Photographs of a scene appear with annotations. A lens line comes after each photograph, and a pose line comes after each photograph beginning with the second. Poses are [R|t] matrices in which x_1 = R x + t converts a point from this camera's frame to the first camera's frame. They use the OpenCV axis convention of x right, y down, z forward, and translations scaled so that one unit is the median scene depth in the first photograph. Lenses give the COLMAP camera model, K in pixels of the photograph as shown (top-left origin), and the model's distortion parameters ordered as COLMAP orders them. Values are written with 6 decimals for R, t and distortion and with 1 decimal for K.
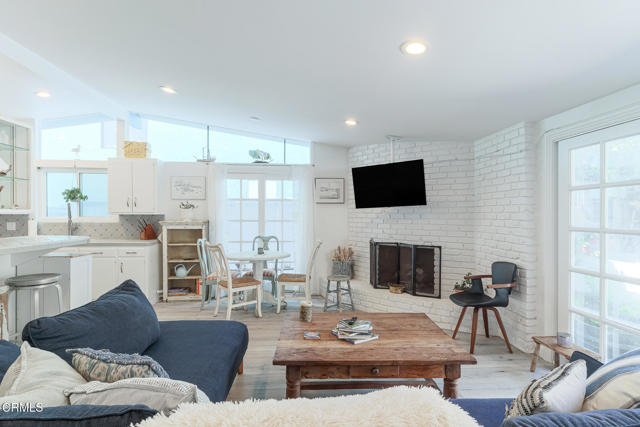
lens RADIAL K [[321.7, 0, 323.2], [0, 321.7, 215.9], [0, 0, 1]] dist [0.000590, -0.000010]
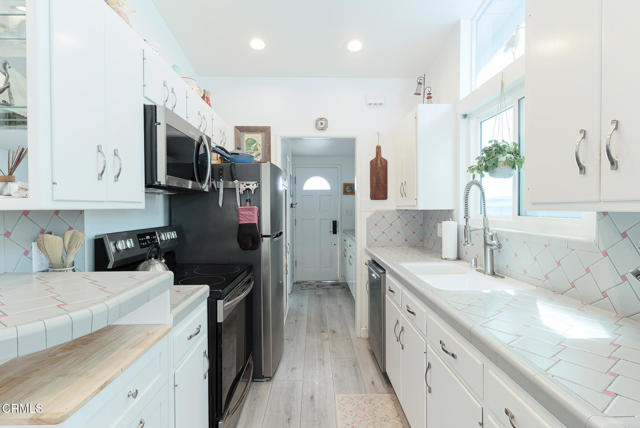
lens RADIAL K [[322.0, 0, 321.7], [0, 322.0, 212.5], [0, 0, 1]] dist [0.000669, 0.000553]
pose [[-0.067775, 0.011444, -0.997635, -0.372510], [-0.001821, 0.999931, 0.011594, -0.005244], [0.997699, 0.002602, -0.067749, 0.814270]]
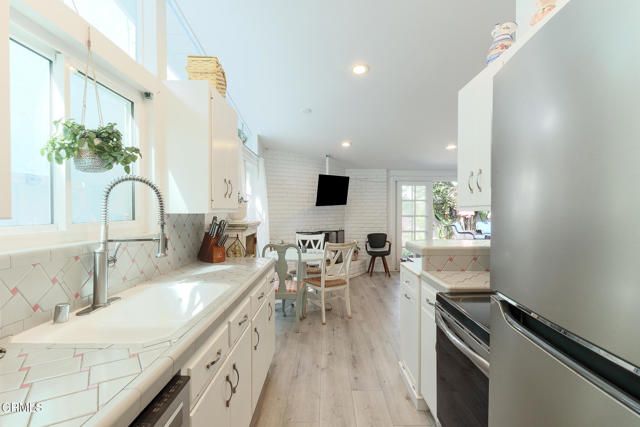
lens RADIAL K [[321.7, 0, 323.2], [0, 321.7, 215.9], [0, 0, 1]] dist [0.000590, -0.000010]
pose [[0.087136, -0.023210, 0.995926, -1.036632], [0.004165, 0.999728, 0.022934, -0.013112], [-0.996188, 0.002150, 0.087209, 0.779691]]
